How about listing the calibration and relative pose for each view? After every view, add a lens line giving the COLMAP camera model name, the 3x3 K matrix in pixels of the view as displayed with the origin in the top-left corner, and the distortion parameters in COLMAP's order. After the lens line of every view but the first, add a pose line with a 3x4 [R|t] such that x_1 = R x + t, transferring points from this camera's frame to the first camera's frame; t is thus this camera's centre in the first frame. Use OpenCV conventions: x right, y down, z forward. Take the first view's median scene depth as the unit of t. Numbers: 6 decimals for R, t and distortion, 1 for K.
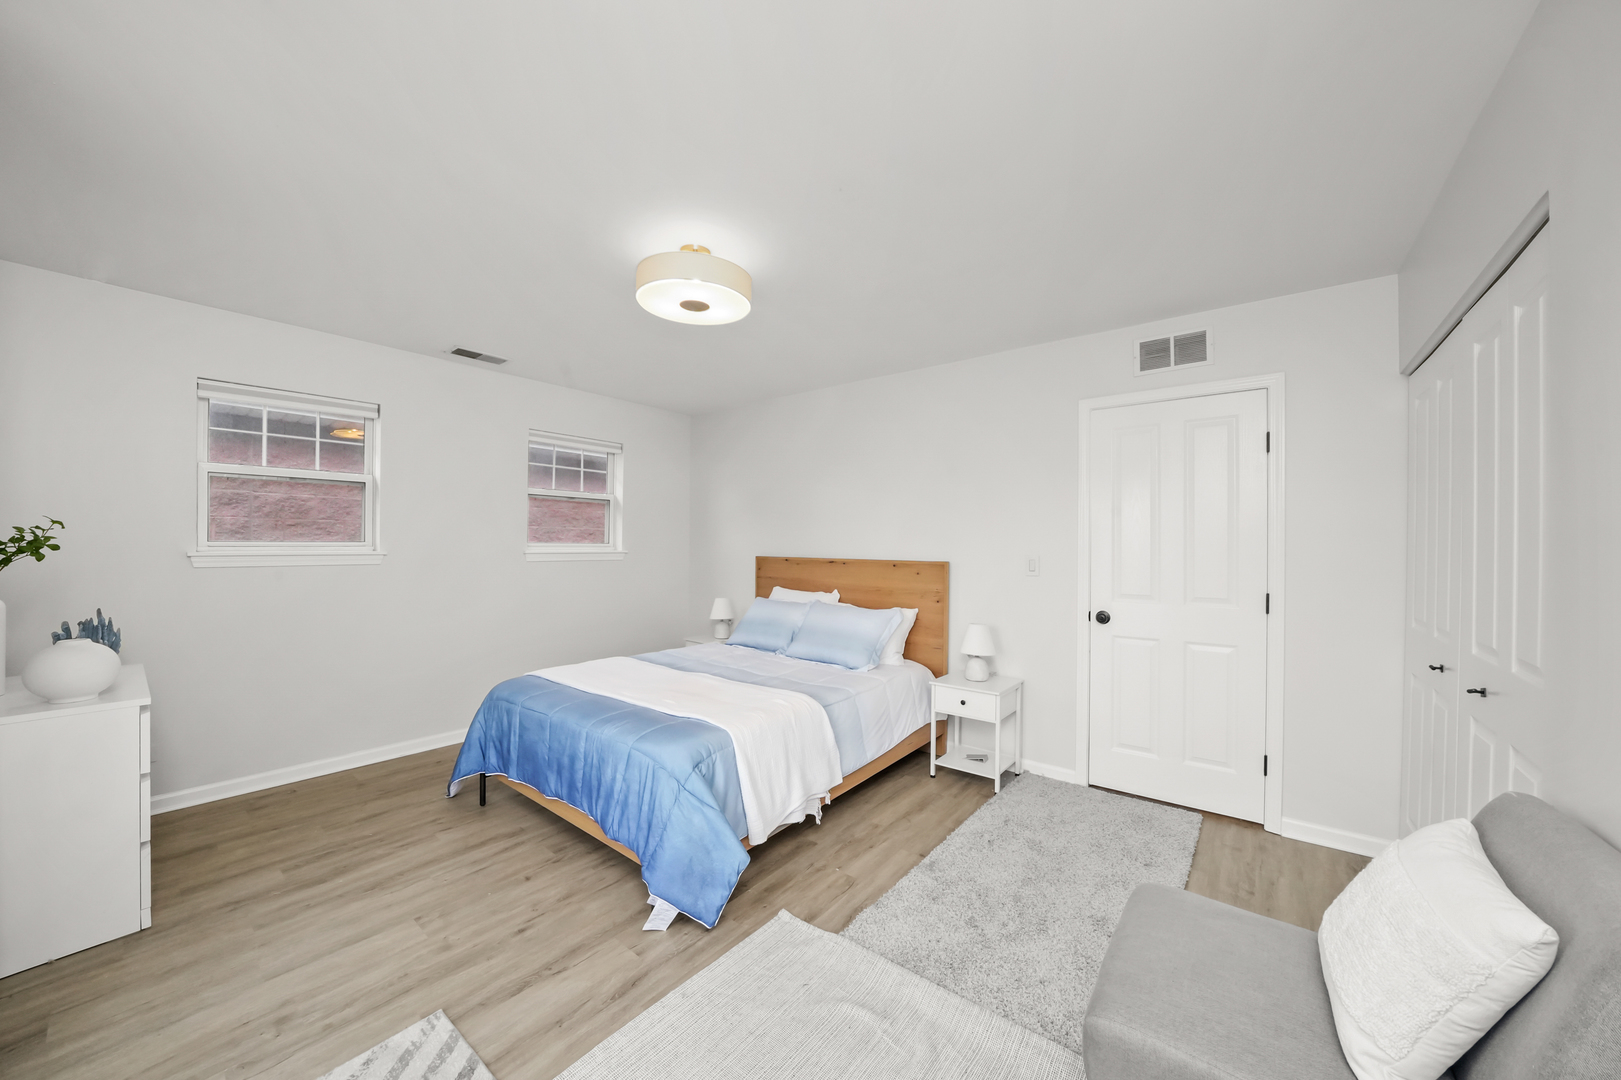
lens RADIAL K [[569.0, 0, 804.4], [0, 569.0, 540.6], [0, 0, 1]] dist [-0.030600, 0.004024]
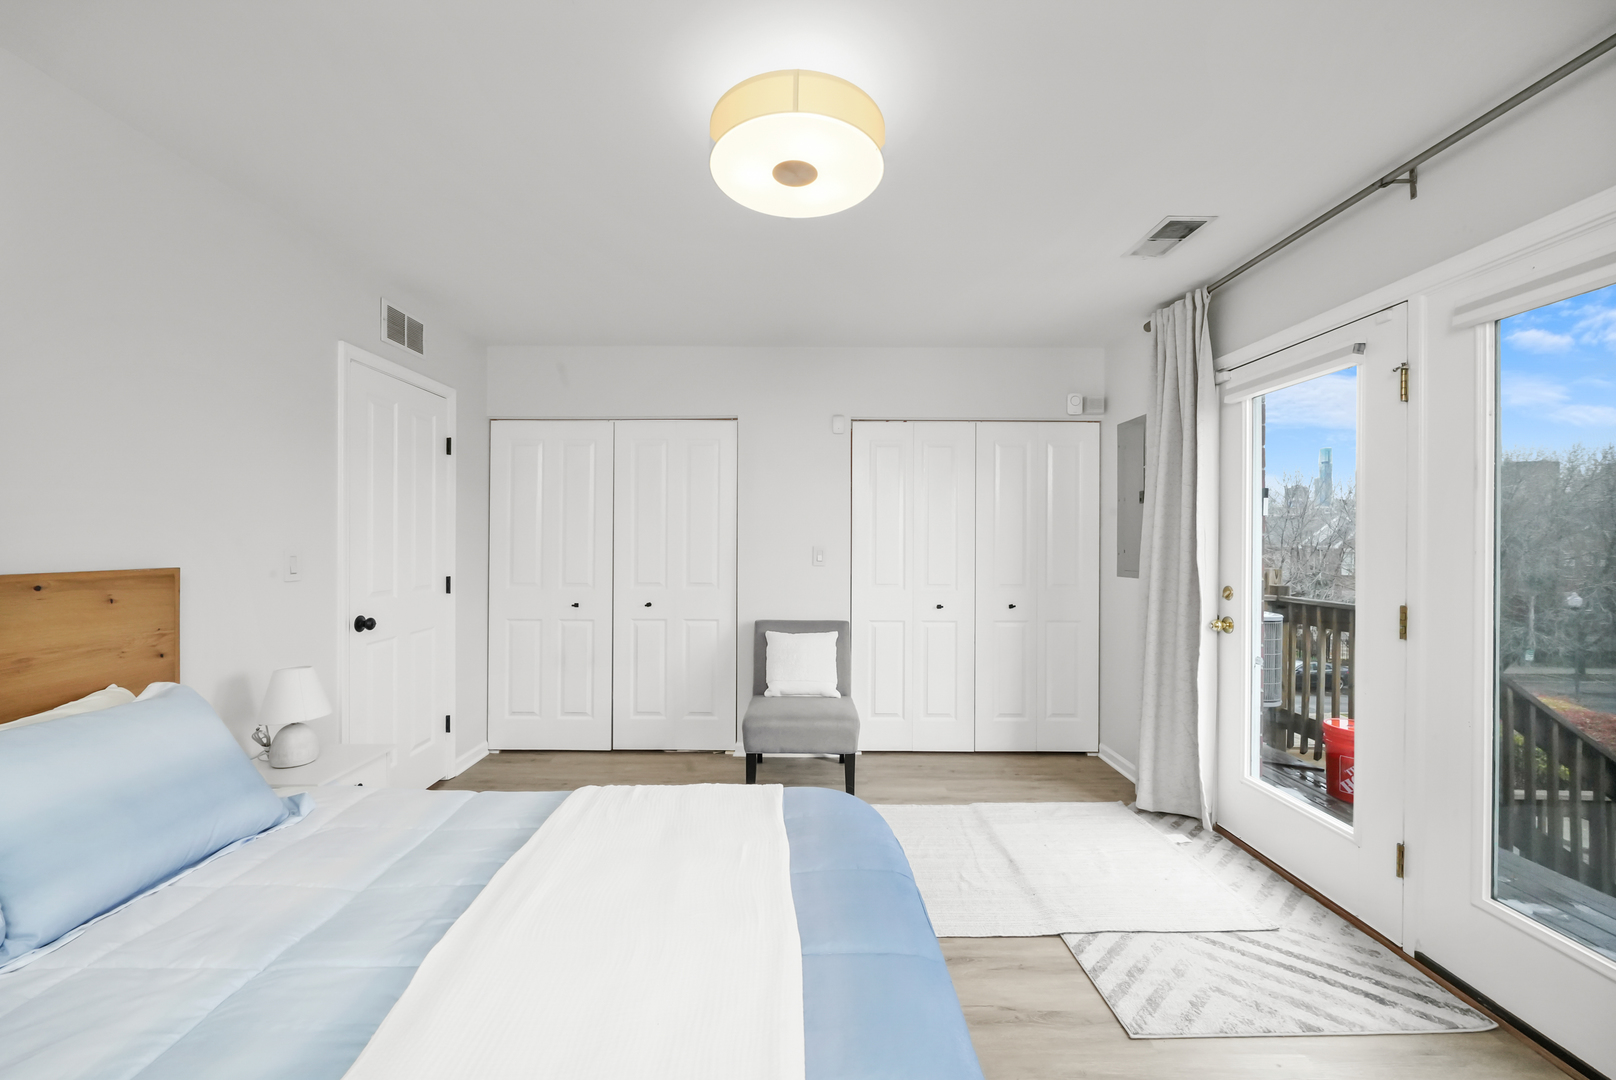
lens RADIAL K [[644.8, 0, 796.1], [0, 644.8, 540.2], [0, 0, 1]] dist [-0.004086, -0.000031]
pose [[-0.613590, -0.013594, 0.789508, -0.784918], [-0.021368, 0.999771, 0.000608, 0.003512], [-0.789336, -0.016498, -0.613740, 1.446096]]
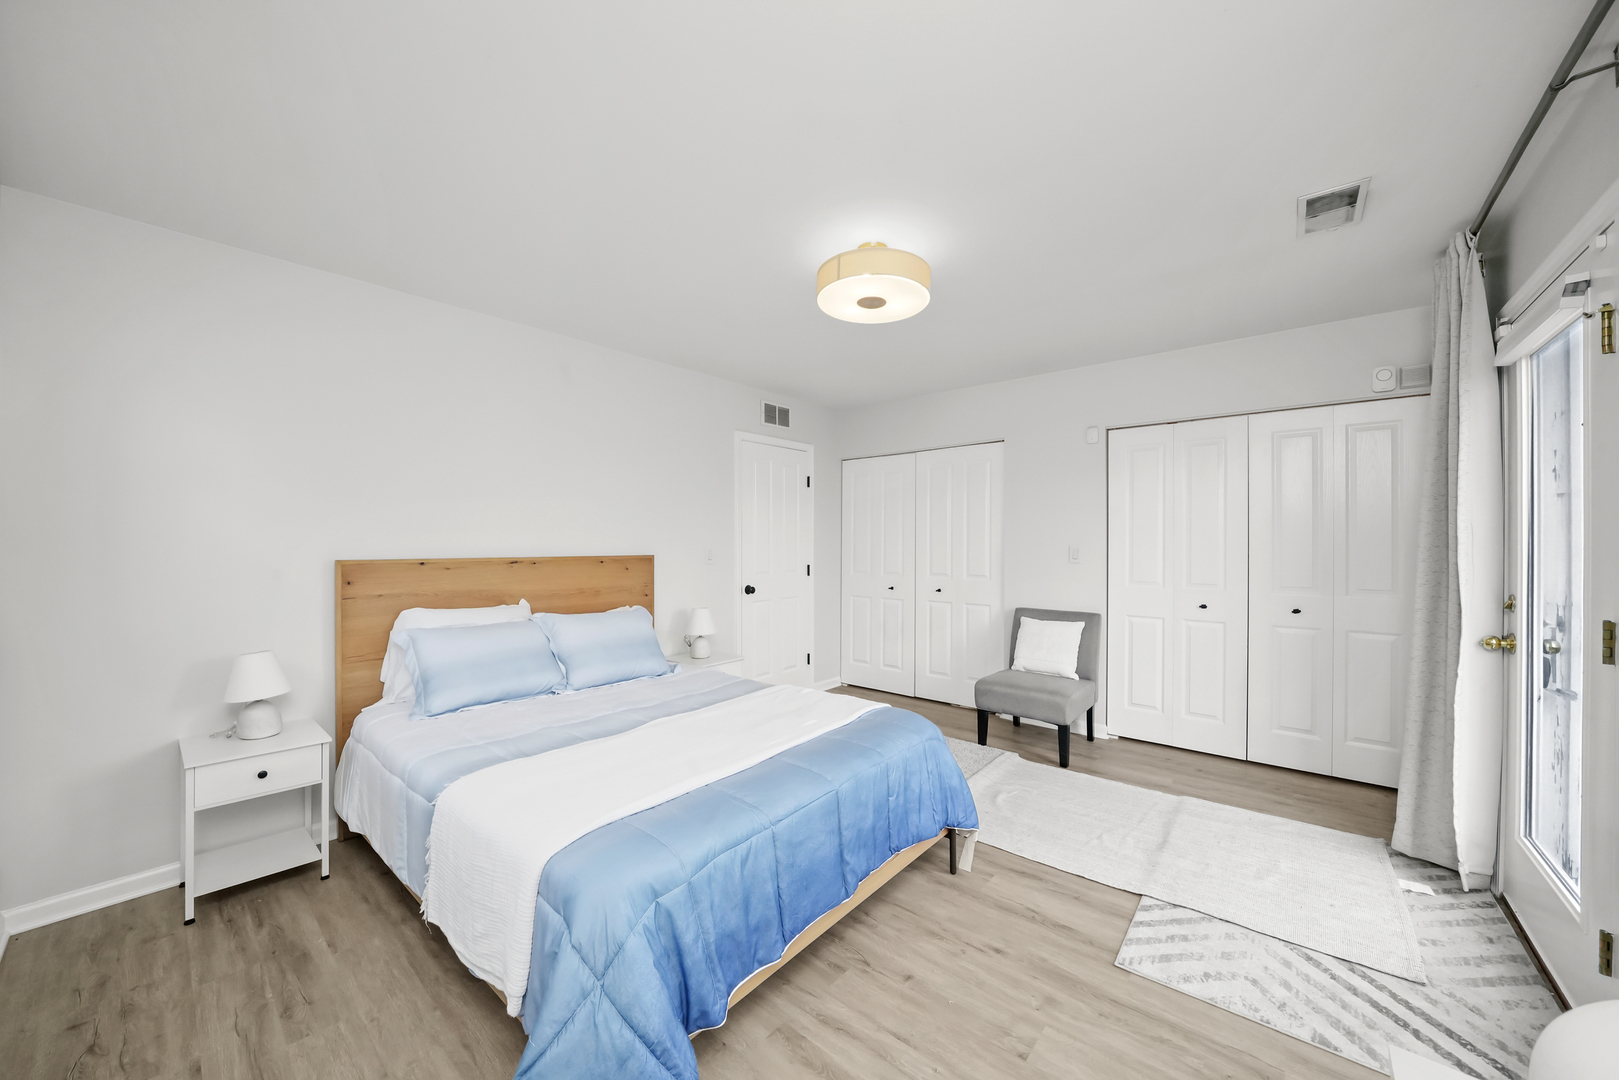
lens RADIAL K [[575.6, 0, 806.3], [0, 575.6, 540.7], [0, 0, 1]] dist [-0.030930, 0.004770]
pose [[0.047228, -0.010644, 0.998827, -1.216897], [-0.011081, 0.999876, 0.011179, -0.005478], [-0.998823, -0.011596, 0.047104, 1.060622]]
